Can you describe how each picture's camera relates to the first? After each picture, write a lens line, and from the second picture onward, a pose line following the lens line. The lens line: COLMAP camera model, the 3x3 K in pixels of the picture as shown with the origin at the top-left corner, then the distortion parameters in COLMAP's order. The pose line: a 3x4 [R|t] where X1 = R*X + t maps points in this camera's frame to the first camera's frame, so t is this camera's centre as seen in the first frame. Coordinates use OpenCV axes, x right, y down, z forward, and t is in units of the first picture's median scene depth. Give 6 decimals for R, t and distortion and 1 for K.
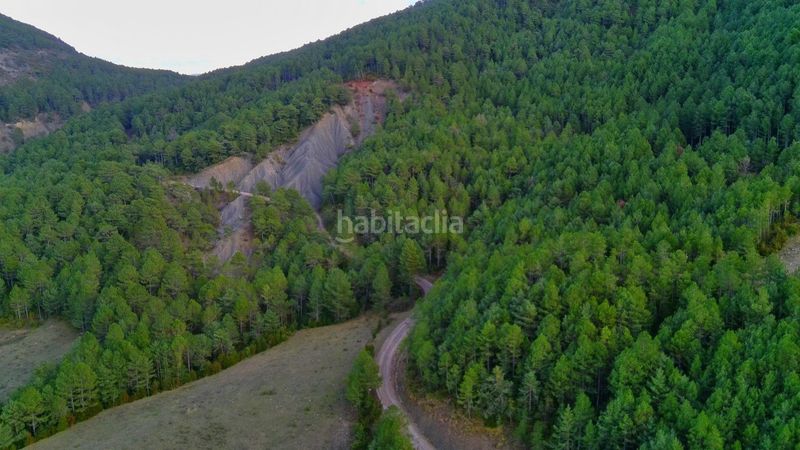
lens RADIAL K [[661.9, 0, 401.6], [0, 661.9, 207.5], [0, 0, 1]] dist [0.132943, -0.237142]
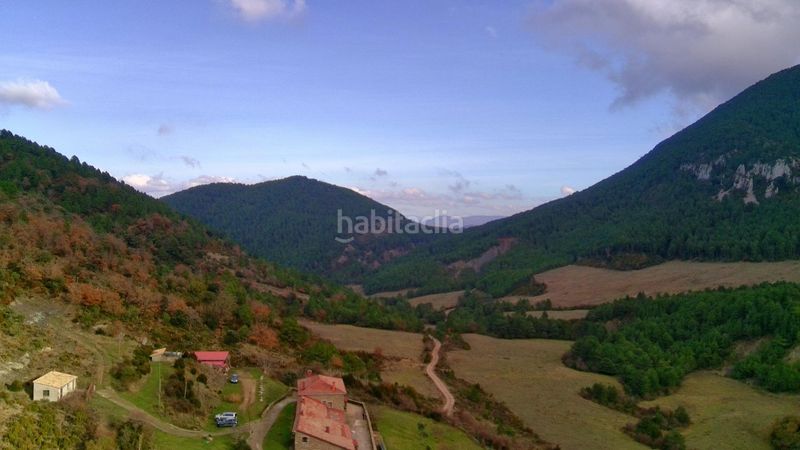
lens RADIAL K [[661.9, 0, 401.6], [0, 661.9, 207.5], [0, 0, 1]] dist [0.132943, -0.237142]
pose [[0.920256, -0.001732, -0.391312, 0.711052], [-0.080981, 0.977500, -0.194769, 0.307319], [0.382845, 0.210926, 0.899411, -1.973510]]
